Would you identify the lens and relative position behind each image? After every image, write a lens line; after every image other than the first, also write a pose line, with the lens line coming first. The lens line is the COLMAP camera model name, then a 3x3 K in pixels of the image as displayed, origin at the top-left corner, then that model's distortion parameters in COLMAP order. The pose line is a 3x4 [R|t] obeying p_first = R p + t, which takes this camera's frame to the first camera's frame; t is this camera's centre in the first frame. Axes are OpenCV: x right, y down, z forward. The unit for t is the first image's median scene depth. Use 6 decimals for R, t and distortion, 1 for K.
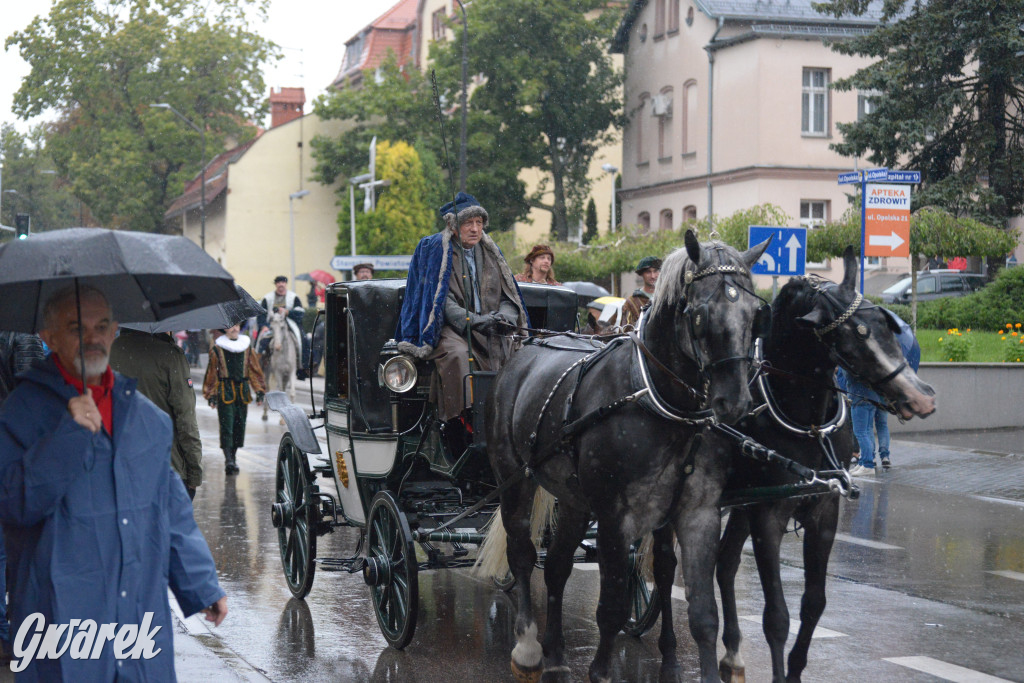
lens RADIAL K [[2439.7, 0, 510.6], [0, 2439.7, 337.0], [0, 0, 1]] dist [-0.025149, 0.845639]
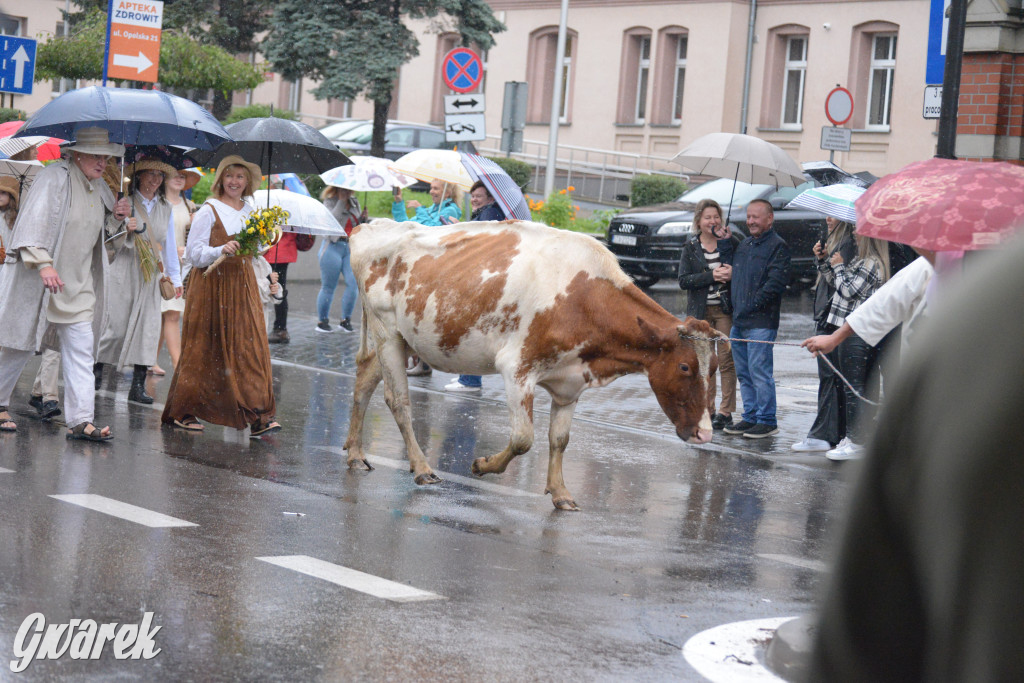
lens RADIAL K [[3041.9, 0, 571.5], [0, 3041.9, 342.8], [0, 0, 1]] dist [0.258255, 1.327698]
pose [[0.966278, 0.056983, 0.251117, 0.041066], [-0.072480, 0.995966, 0.052893, -0.009922], [-0.247090, -0.069310, 0.966510, -0.157366]]
